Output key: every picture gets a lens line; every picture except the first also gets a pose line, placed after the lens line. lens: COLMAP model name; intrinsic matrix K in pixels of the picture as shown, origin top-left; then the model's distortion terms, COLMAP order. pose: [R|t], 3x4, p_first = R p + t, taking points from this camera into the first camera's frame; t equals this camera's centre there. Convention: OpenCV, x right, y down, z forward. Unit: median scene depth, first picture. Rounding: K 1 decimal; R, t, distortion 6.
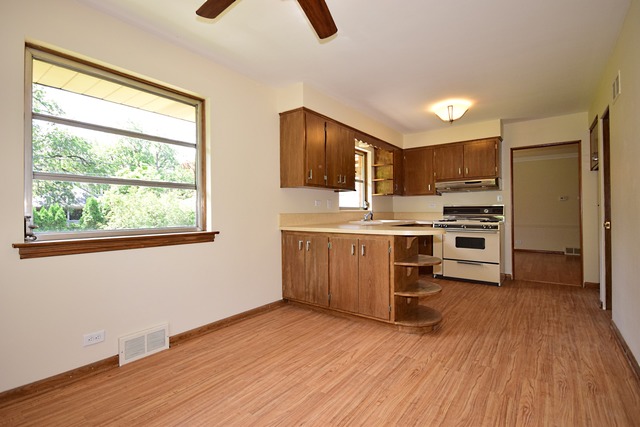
lens RADIAL K [[298.2, 0, 321.4], [0, 298.2, 211.0], [0, 0, 1]] dist [0.020147, -0.013920]
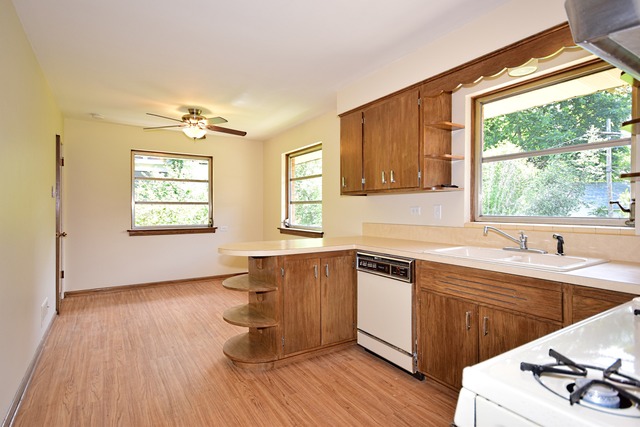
lens RADIAL K [[336.1, 0, 320.0], [0, 336.1, 213.5], [0, 0, 1]] dist [0.004719, 0.000512]
pose [[-0.347532, 0.016621, -0.937521, 0.732151], [0.007102, 0.999861, 0.015093, -0.030504], [0.937641, -0.001413, -0.347602, 0.968394]]
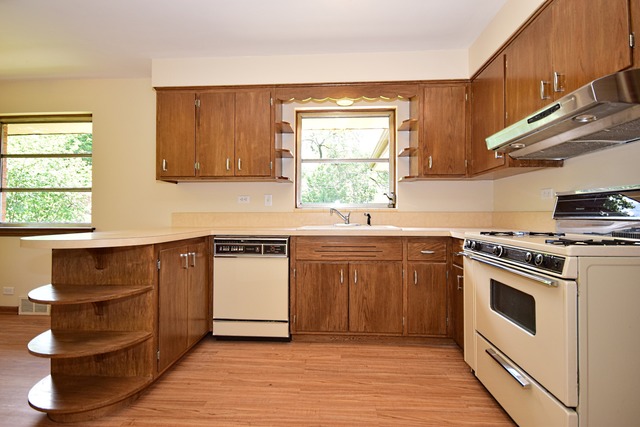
lens RADIAL K [[307.7, 0, 320.4], [0, 307.7, 211.6], [0, 0, 1]] dist [0.004498, 0.000720]
pose [[0.556303, -0.005714, -0.830960, 0.679974], [0.001087, 0.999981, -0.006149, 0.008790], [0.830979, 0.002518, 0.556298, 0.661329]]
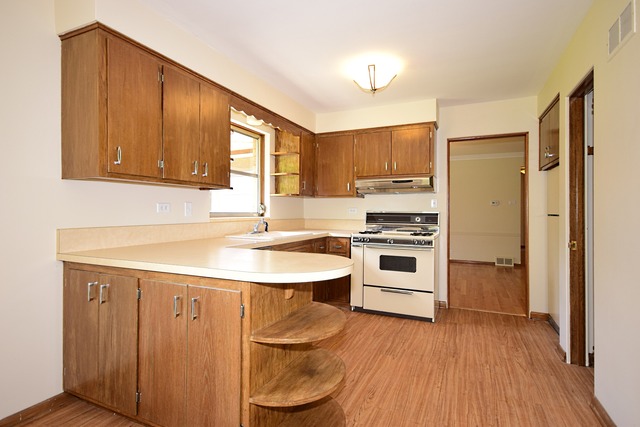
lens RADIAL K [[323.1, 0, 318.7], [0, 323.1, 212.6], [0, 0, 1]] dist [0.001582, 0.000139]
pose [[0.977649, 0.009037, 0.210051, 0.144288], [-0.010265, 0.999936, 0.004759, -0.020760], [-0.209995, -0.006809, 0.977679, 0.275592]]
